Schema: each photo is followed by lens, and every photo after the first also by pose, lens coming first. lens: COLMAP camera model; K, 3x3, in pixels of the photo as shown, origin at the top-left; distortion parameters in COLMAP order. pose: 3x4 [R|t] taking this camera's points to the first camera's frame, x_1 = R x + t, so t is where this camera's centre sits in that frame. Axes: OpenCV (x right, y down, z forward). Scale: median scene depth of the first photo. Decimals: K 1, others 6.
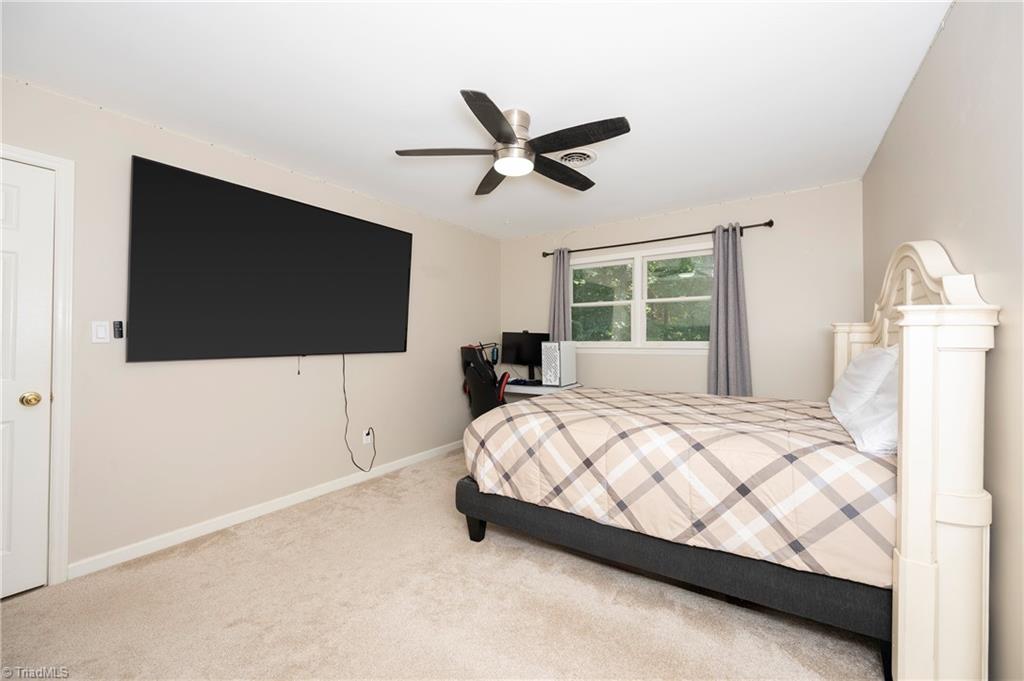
lens RADIAL K [[403.2, 0, 516.7], [0, 403.2, 338.3], [0, 0, 1]] dist [-0.003522, 0.000912]
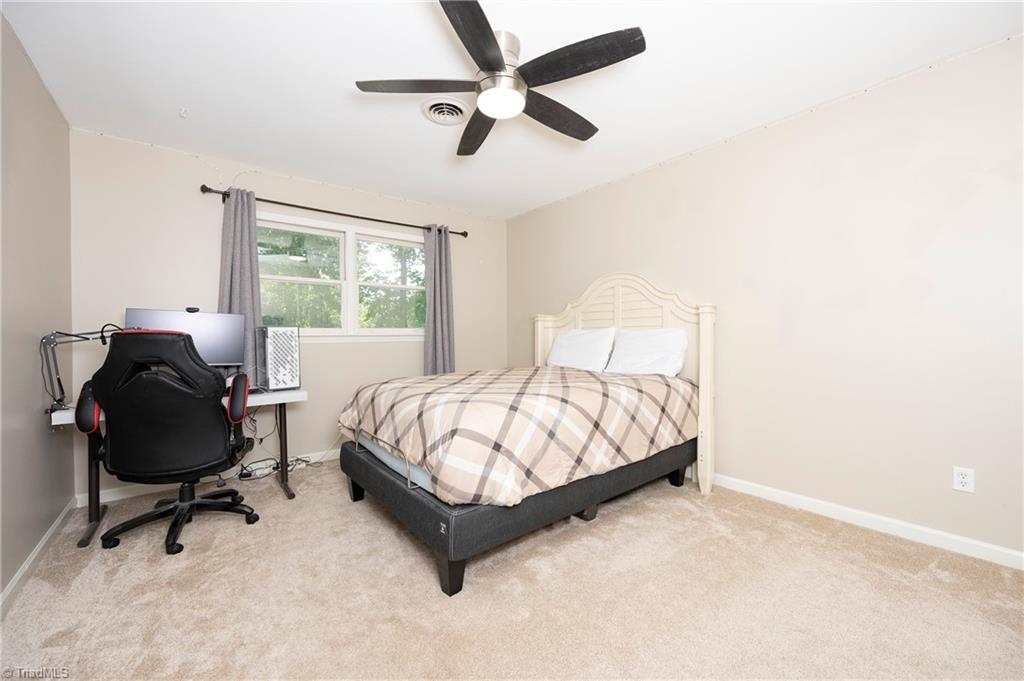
lens RADIAL K [[403.2, 0, 516.7], [0, 403.2, 339.1], [0, 0, 1]] dist [-0.003522, 0.000912]
pose [[0.306126, -0.006587, 0.951968, -0.892375], [0.004963, 0.999974, 0.005324, 0.059240], [-0.951978, 0.003094, 0.306151, 0.809891]]
